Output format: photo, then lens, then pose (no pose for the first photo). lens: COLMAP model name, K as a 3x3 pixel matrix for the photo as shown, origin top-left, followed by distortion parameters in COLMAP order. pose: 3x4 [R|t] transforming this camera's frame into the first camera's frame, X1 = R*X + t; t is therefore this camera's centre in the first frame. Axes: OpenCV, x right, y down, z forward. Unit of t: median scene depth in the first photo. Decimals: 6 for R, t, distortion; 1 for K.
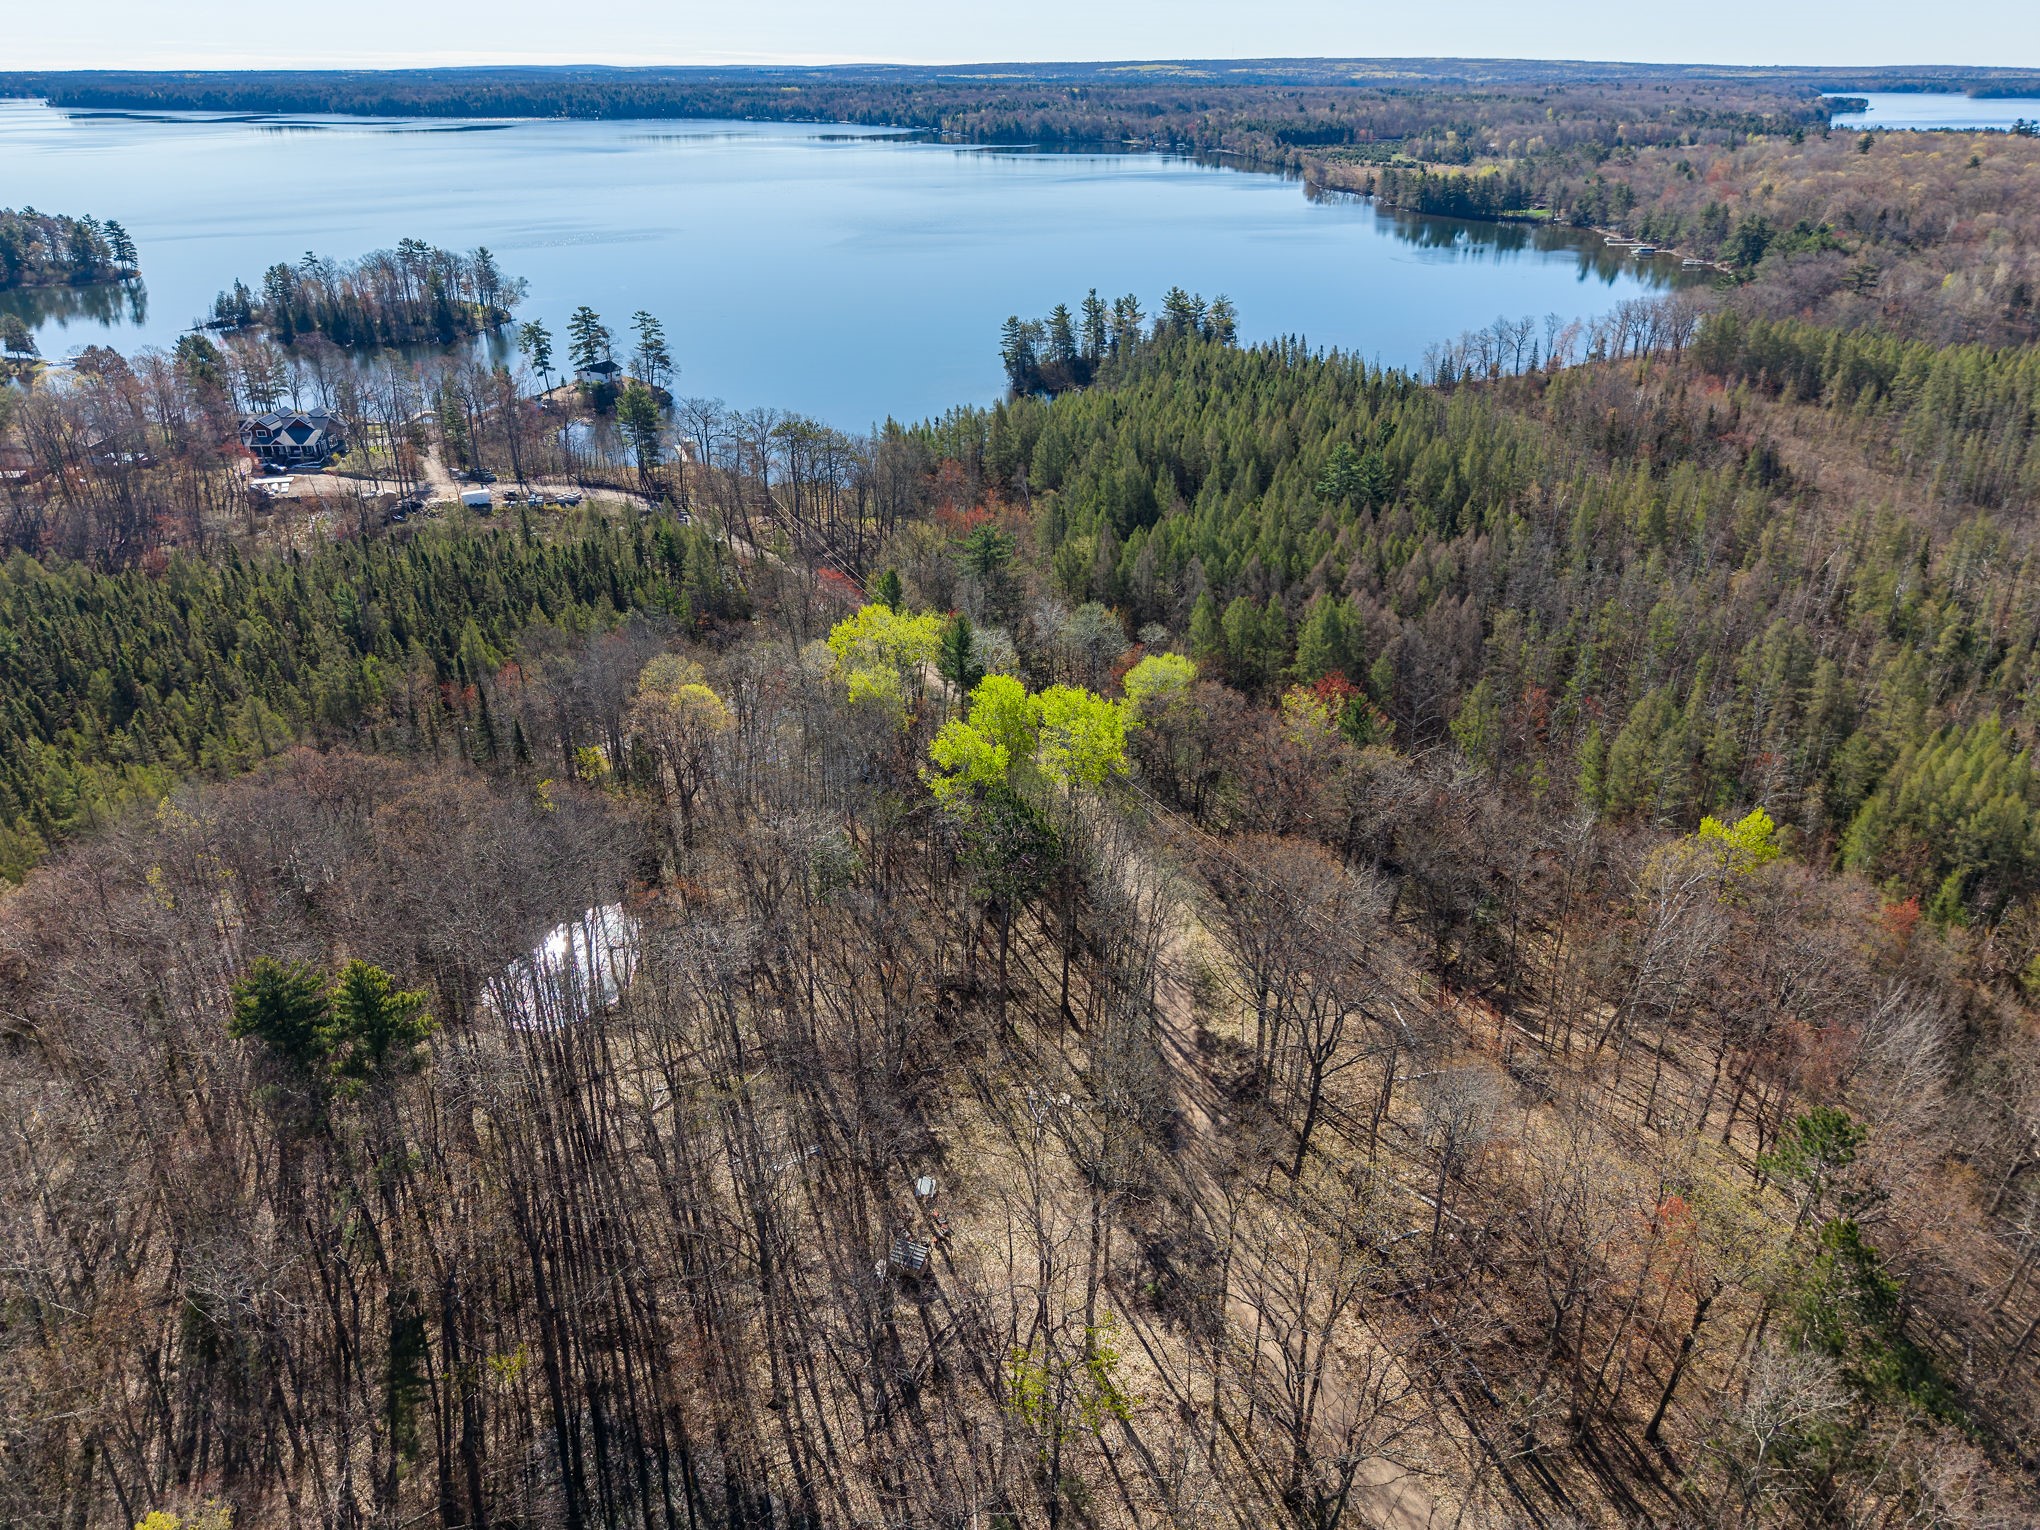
lens RADIAL K [[1383.8, 0, 1060.8], [0, 1383.8, 761.0], [0, 0, 1]] dist [0.025620, -0.030532]
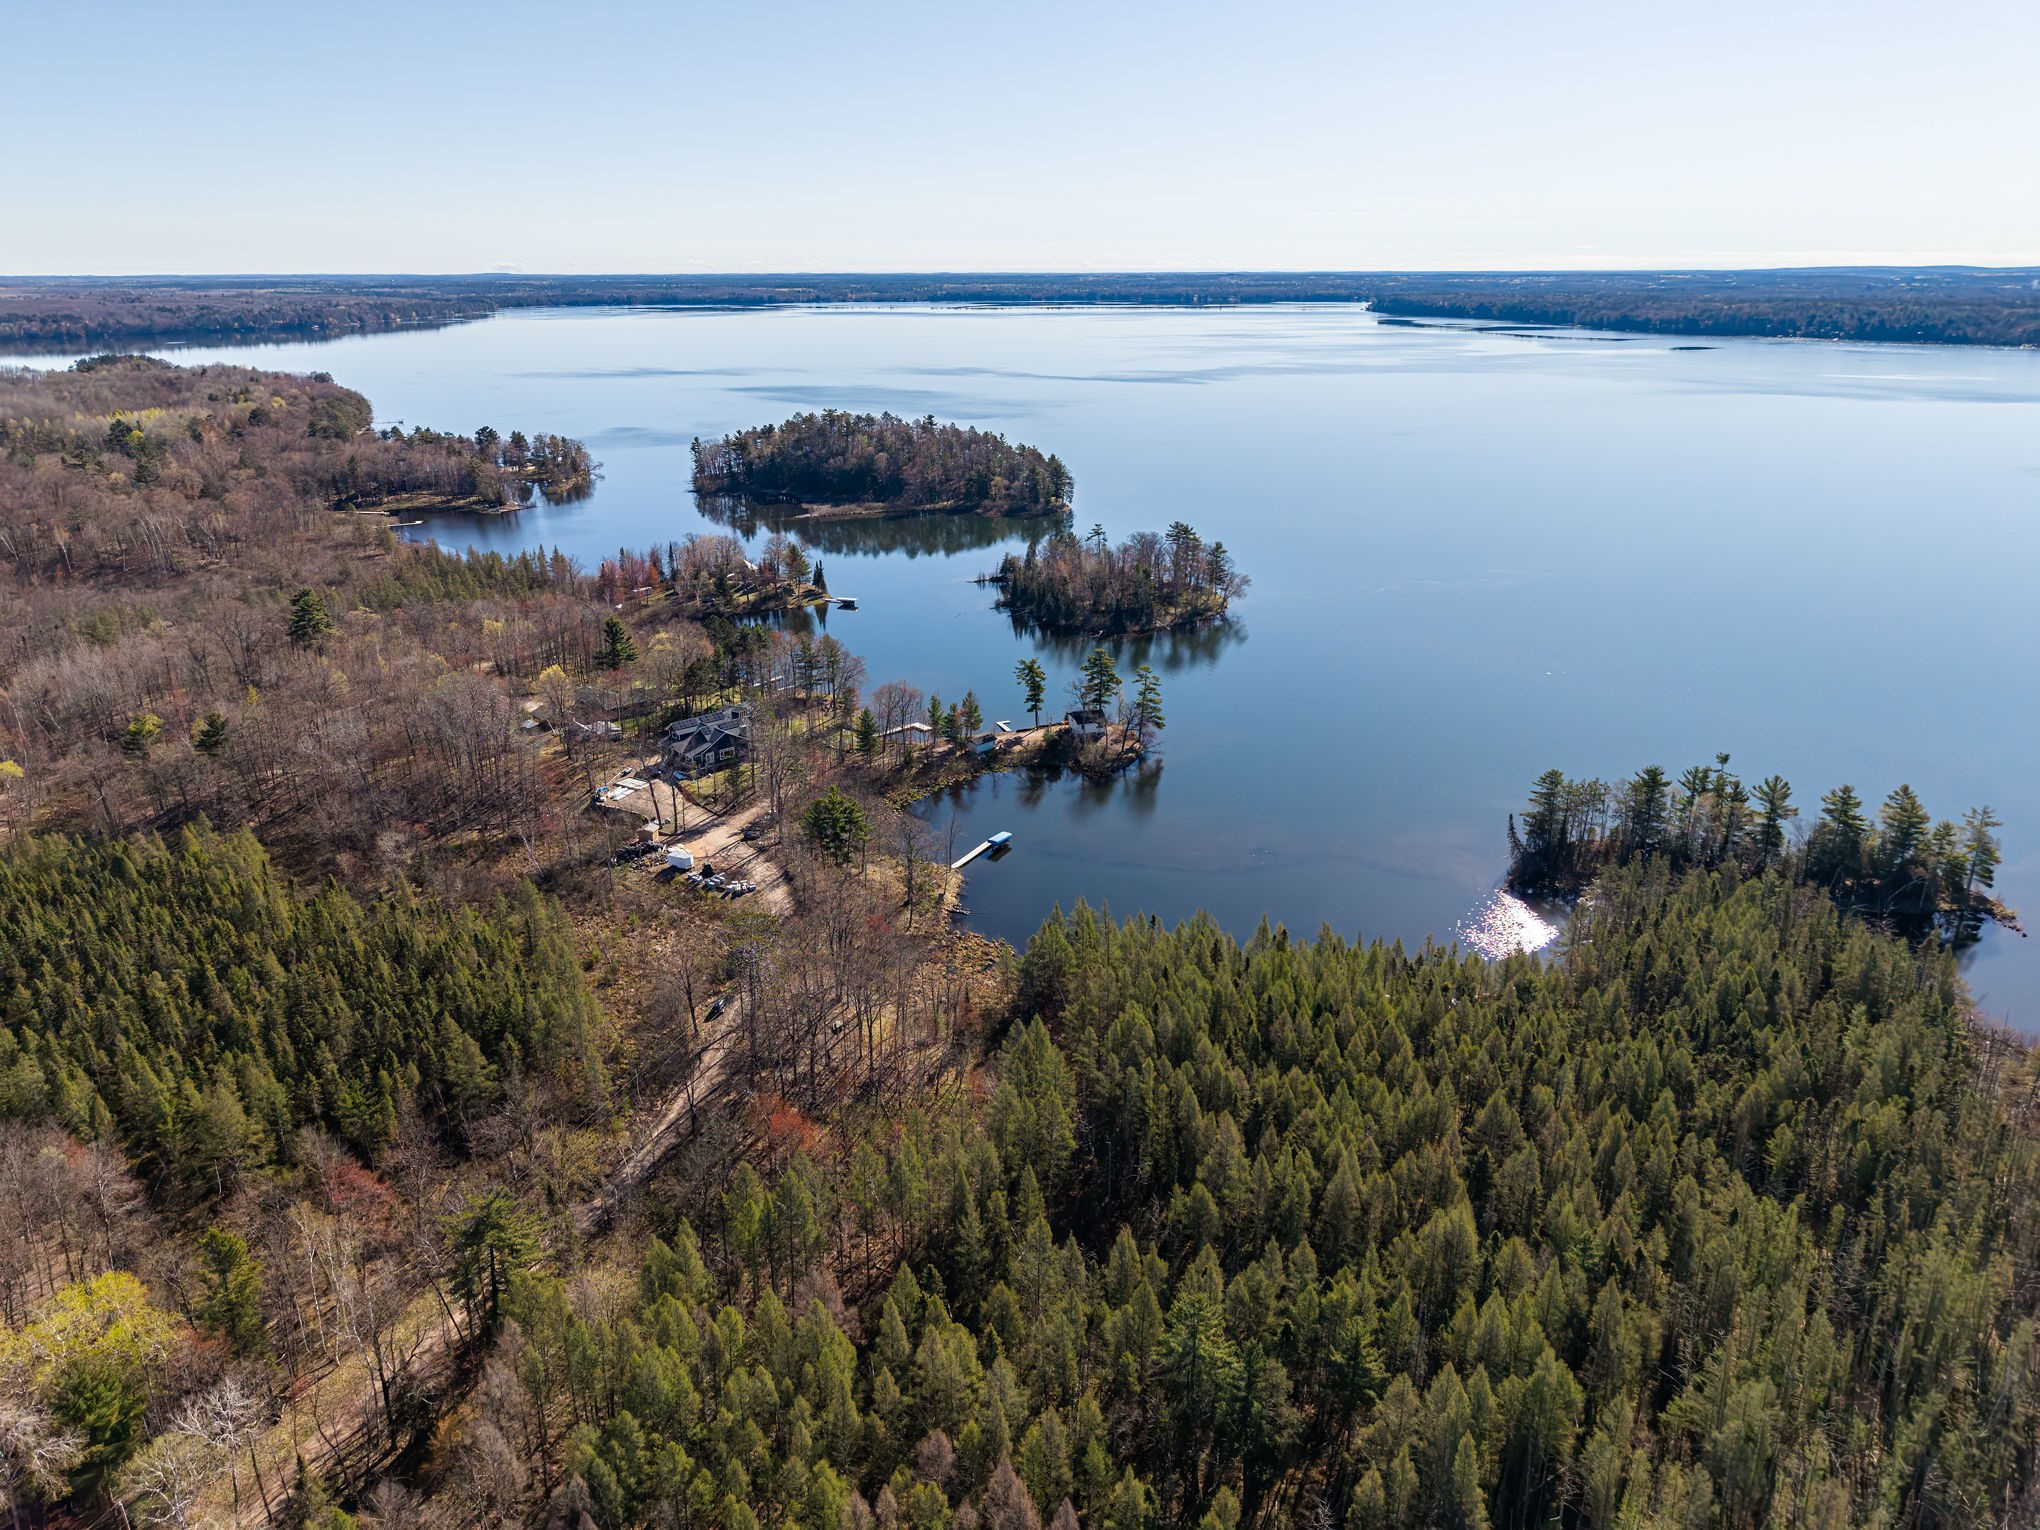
lens RADIAL K [[1383.8, 0, 1015.8], [0, 1383.8, 798.3], [0, 0, 1]] dist [0.025620, -0.030532]
pose [[0.658301, 0.268122, -0.703385, 0.195616], [-0.336431, 0.940693, 0.043713, -0.165881], [0.673390, 0.207864, 0.709463, 0.209633]]
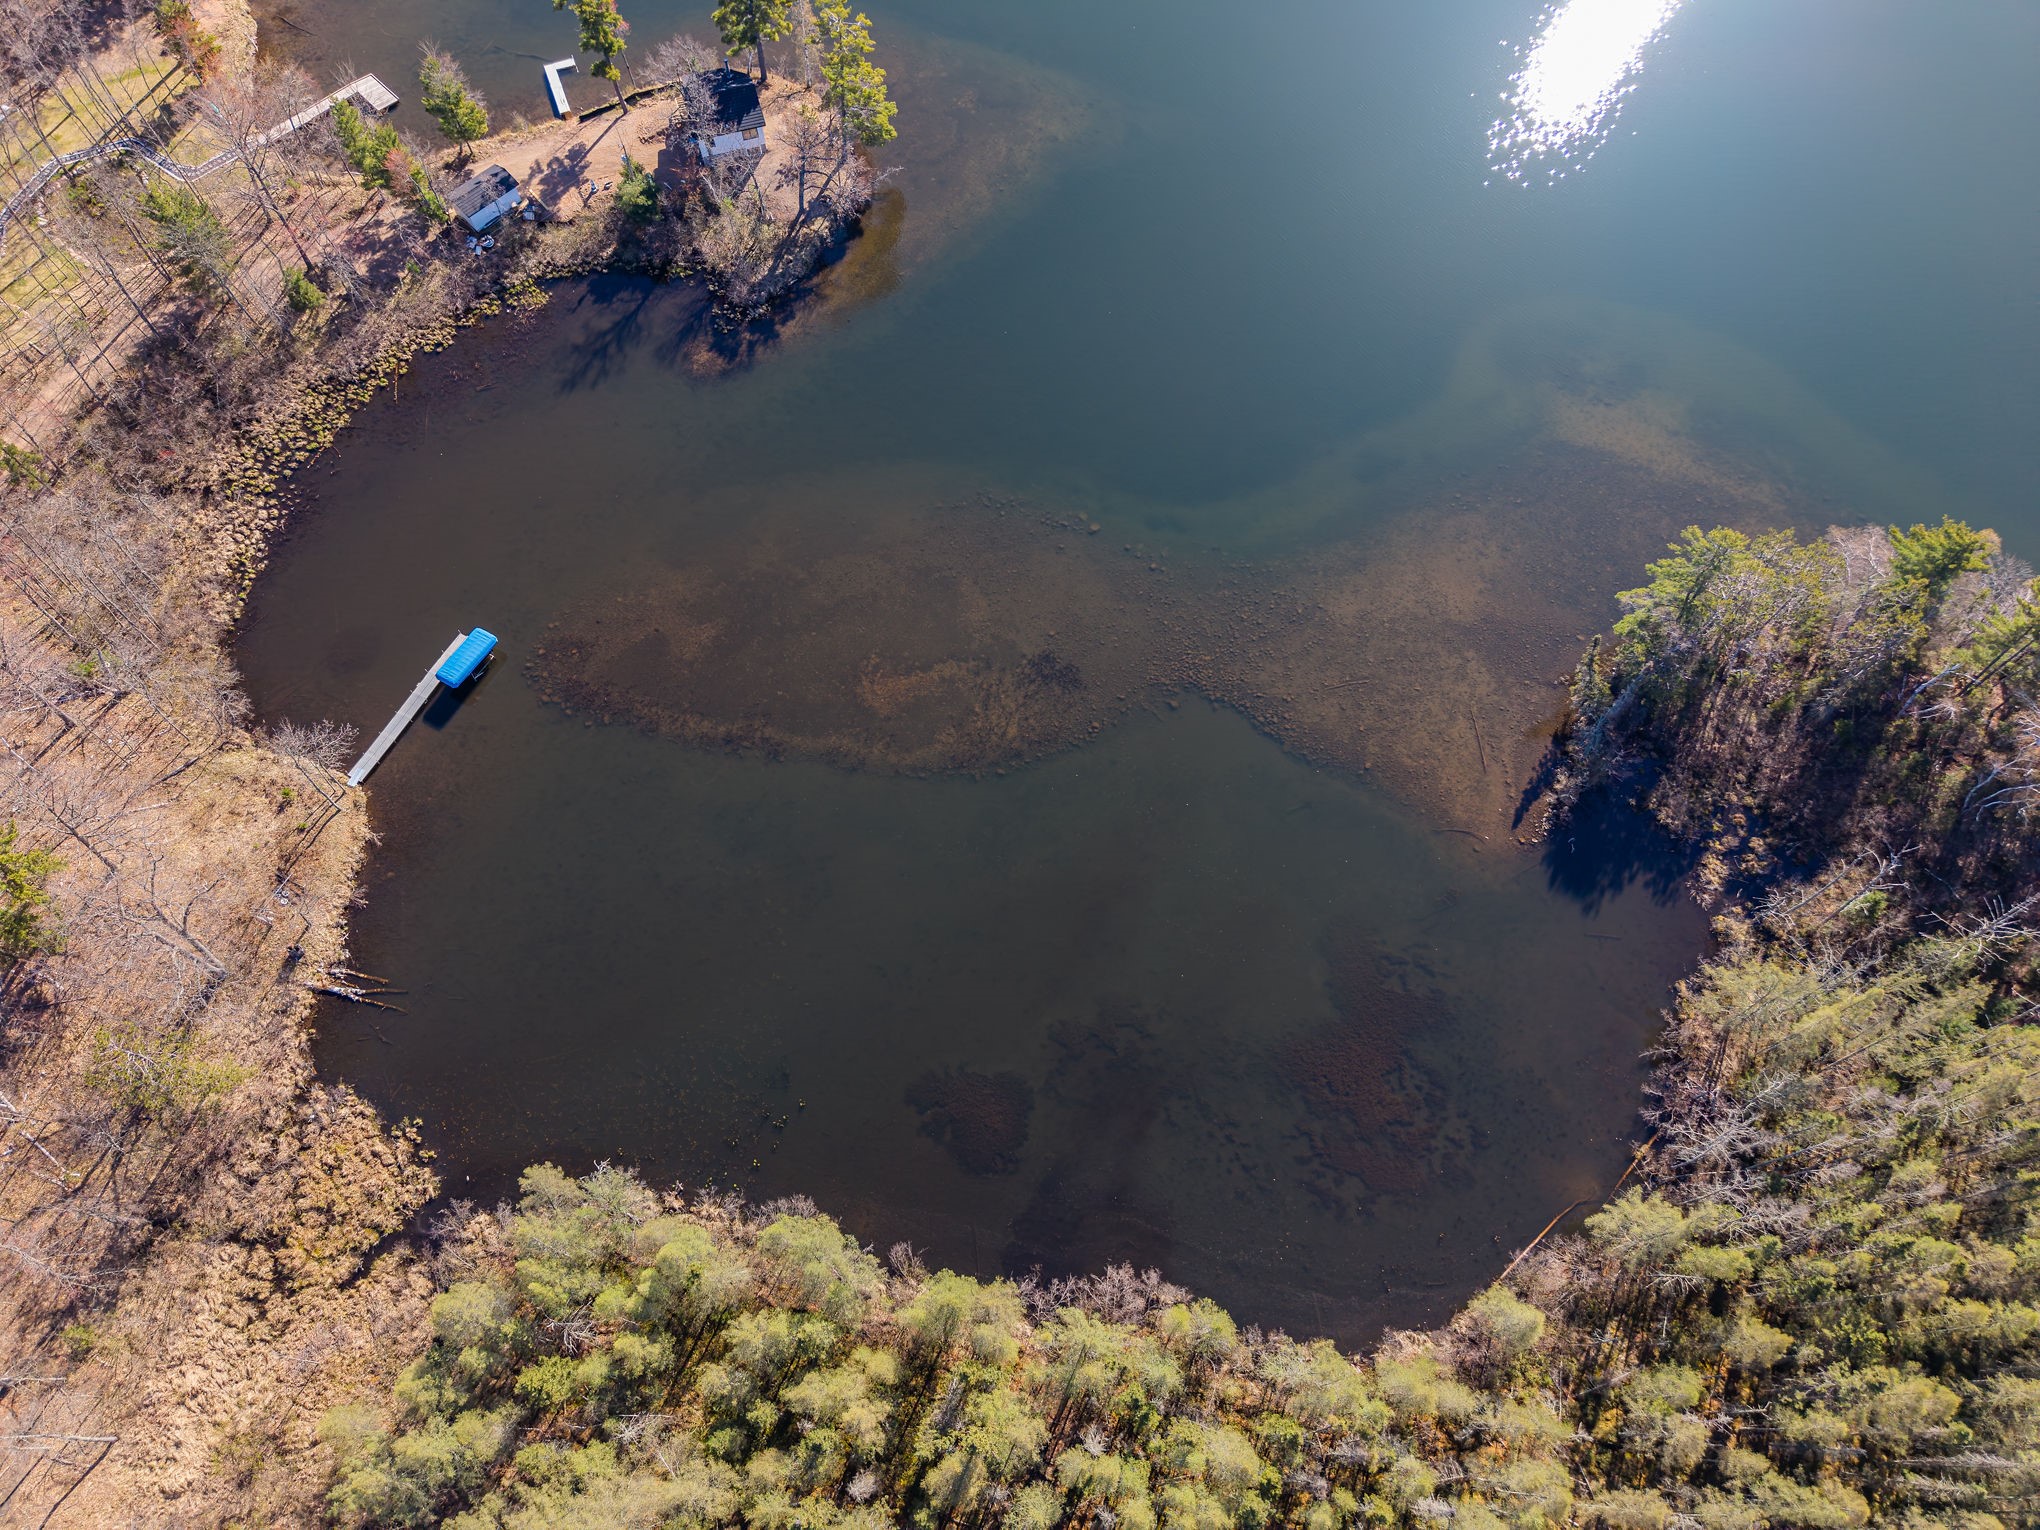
lens RADIAL K [[1383.8, 0, 1022.7], [0, 1383.8, 762.7], [0, 0, 1]] dist [0.025620, -0.030532]
pose [[0.692052, 0.647030, -0.320024, -0.007941], [-0.321255, 0.673087, 0.666145, -0.296104], [0.646420, -0.358198, 0.673673, 0.461652]]
